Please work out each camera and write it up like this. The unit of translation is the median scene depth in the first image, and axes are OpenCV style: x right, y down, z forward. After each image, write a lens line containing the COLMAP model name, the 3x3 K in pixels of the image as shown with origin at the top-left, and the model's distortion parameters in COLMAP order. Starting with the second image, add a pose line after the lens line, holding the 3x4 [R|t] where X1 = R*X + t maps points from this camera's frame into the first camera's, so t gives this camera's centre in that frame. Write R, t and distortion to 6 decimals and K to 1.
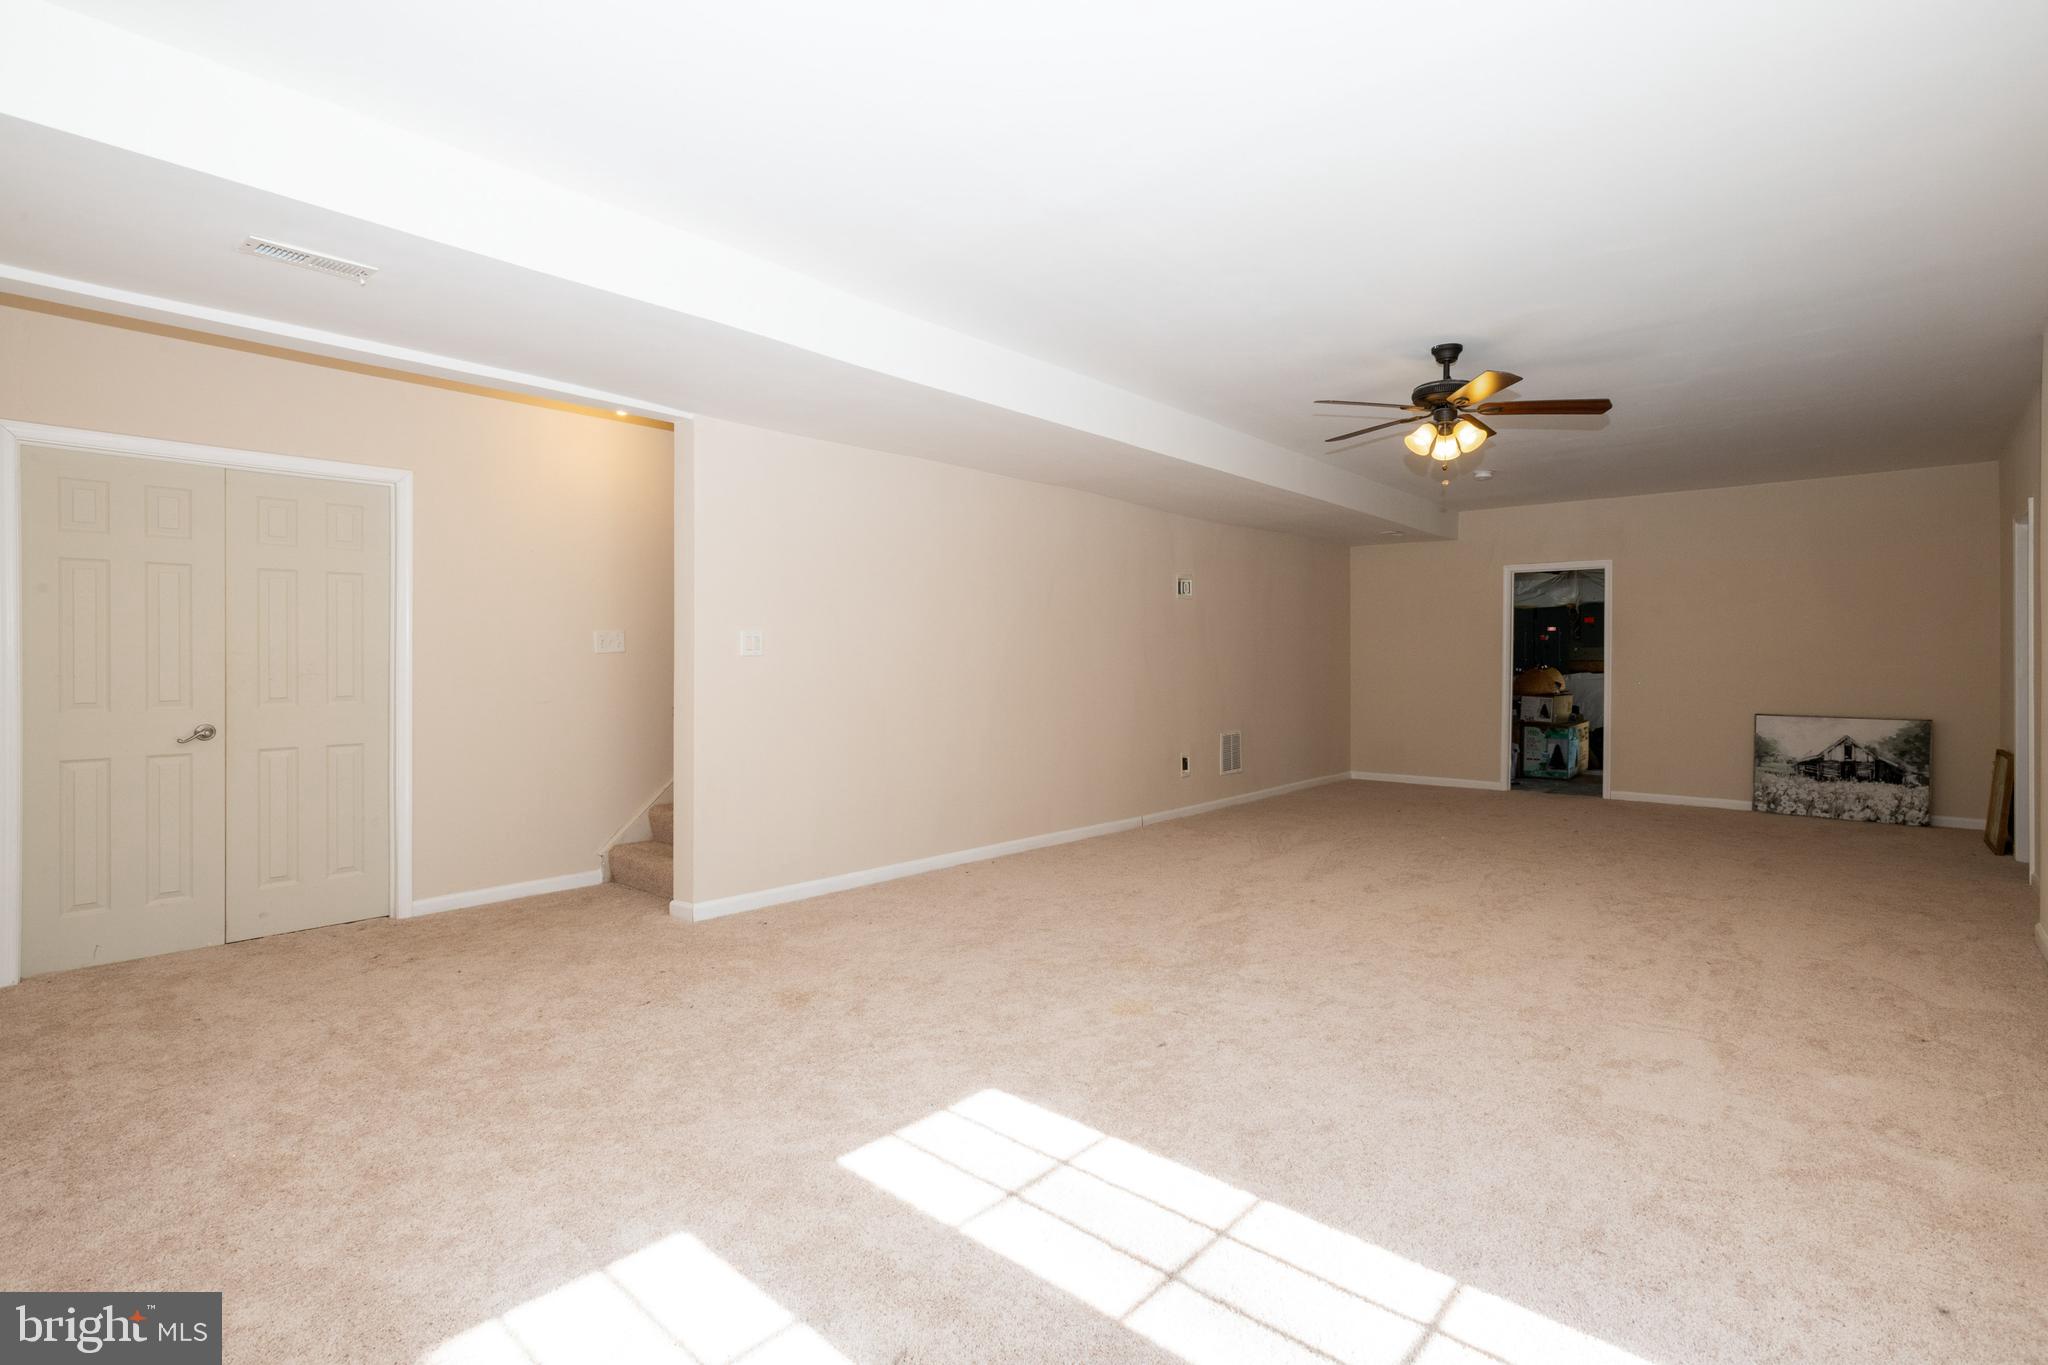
lens RADIAL K [[979.6, 0, 1020.0], [0, 979.6, 667.0], [0, 0, 1]] dist [-0.005576, 0.002203]
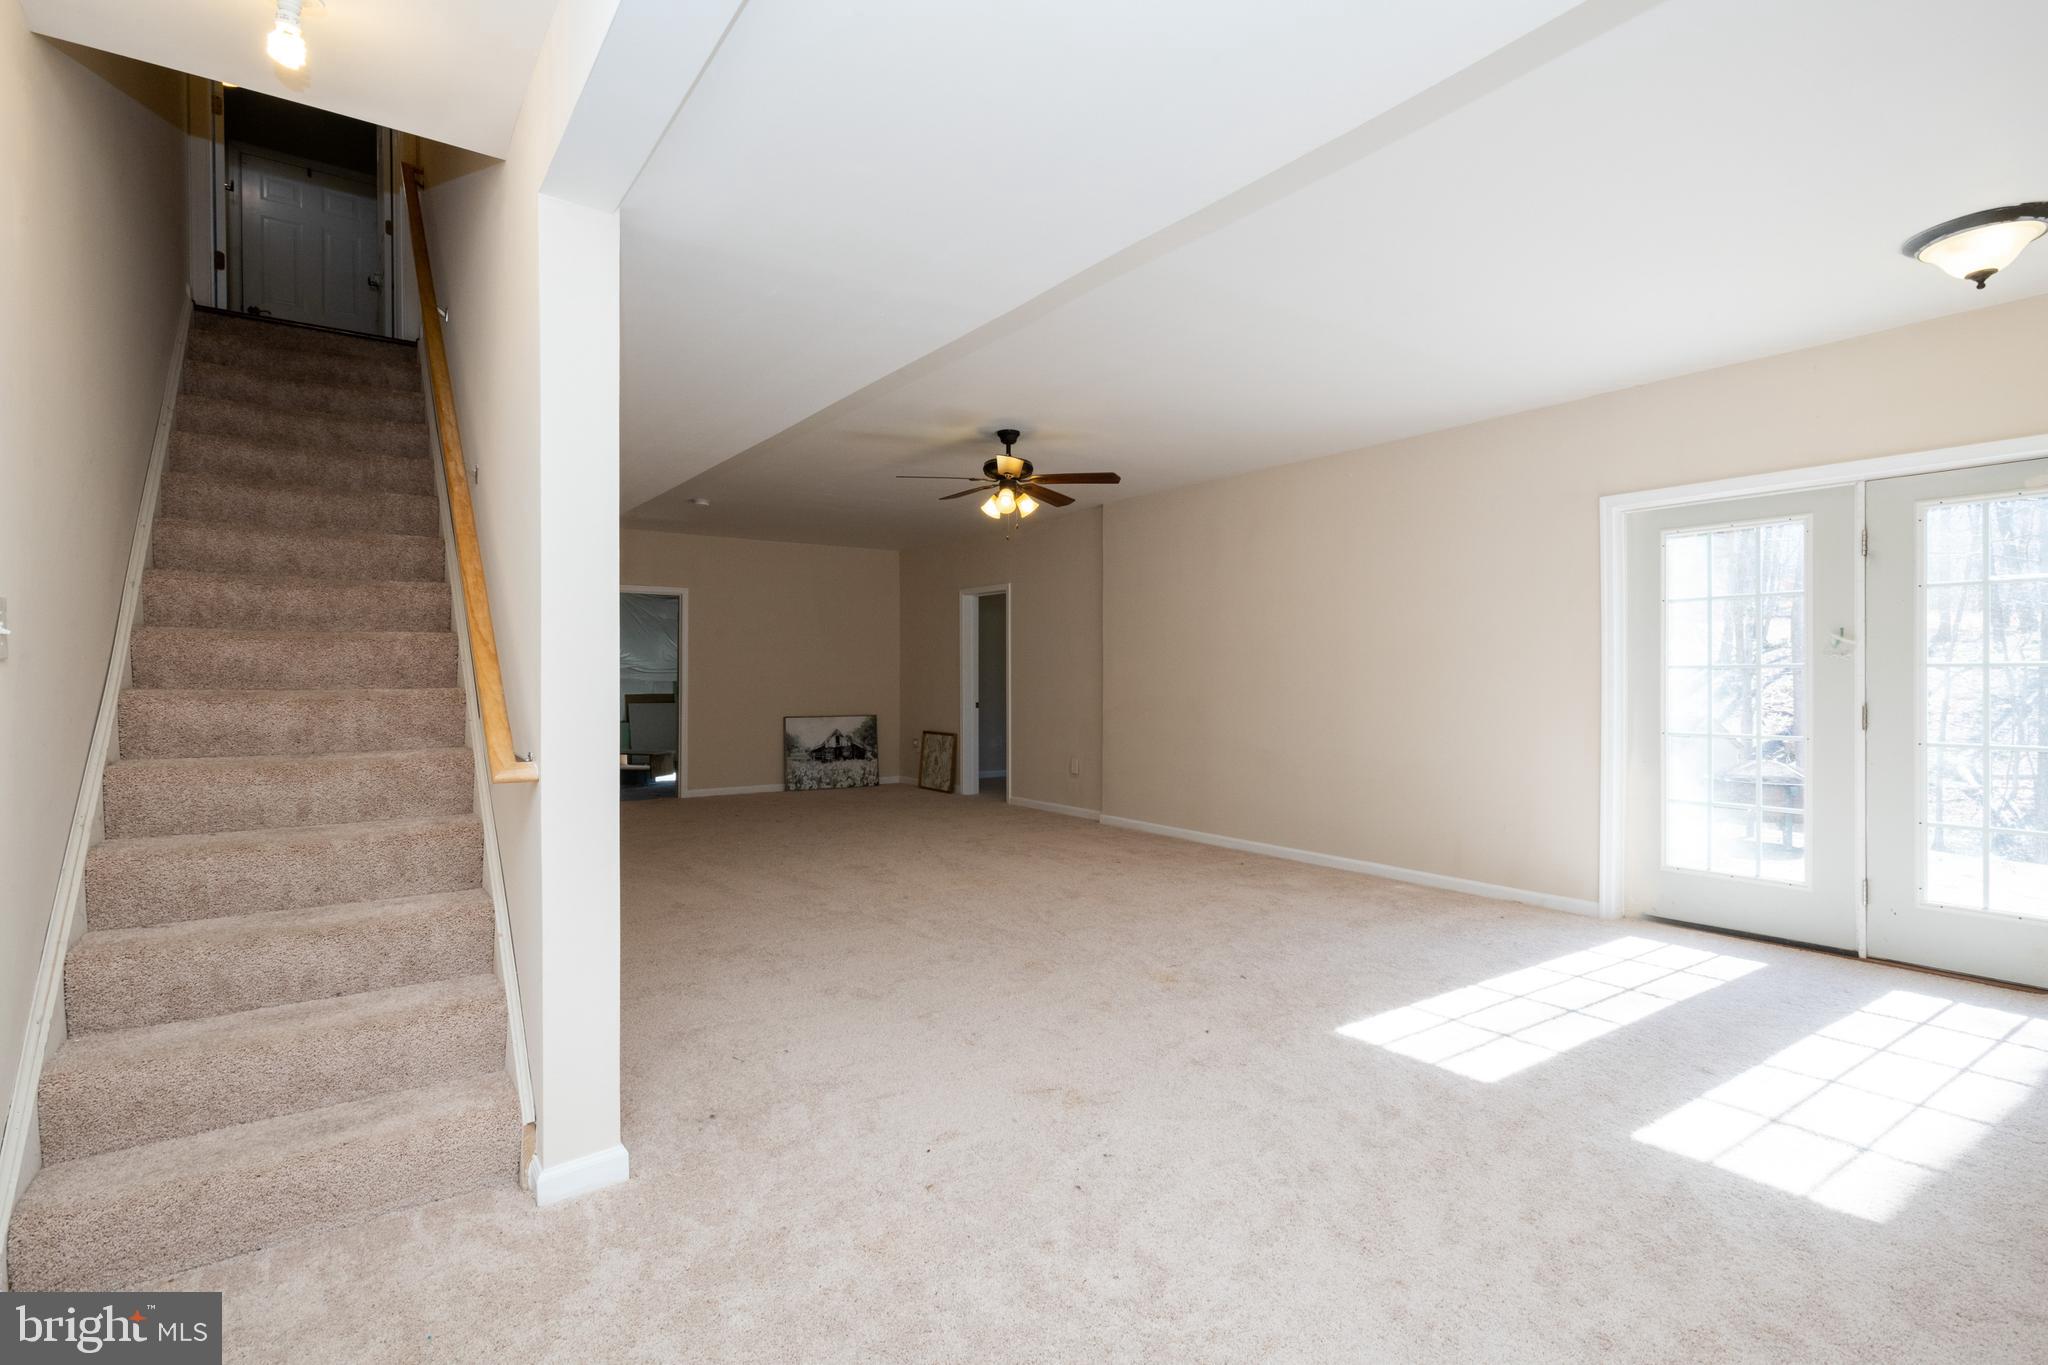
lens RADIAL K [[979.6, 0, 1018.3], [0, 979.6, 684.9], [0, 0, 1]] dist [-0.005576, 0.002203]
pose [[0.219657, -0.007961, 0.975545, -0.494145], [0.008659, 0.999943, 0.006210, -0.000708], [-0.975539, 0.007084, 0.219713, 0.429919]]
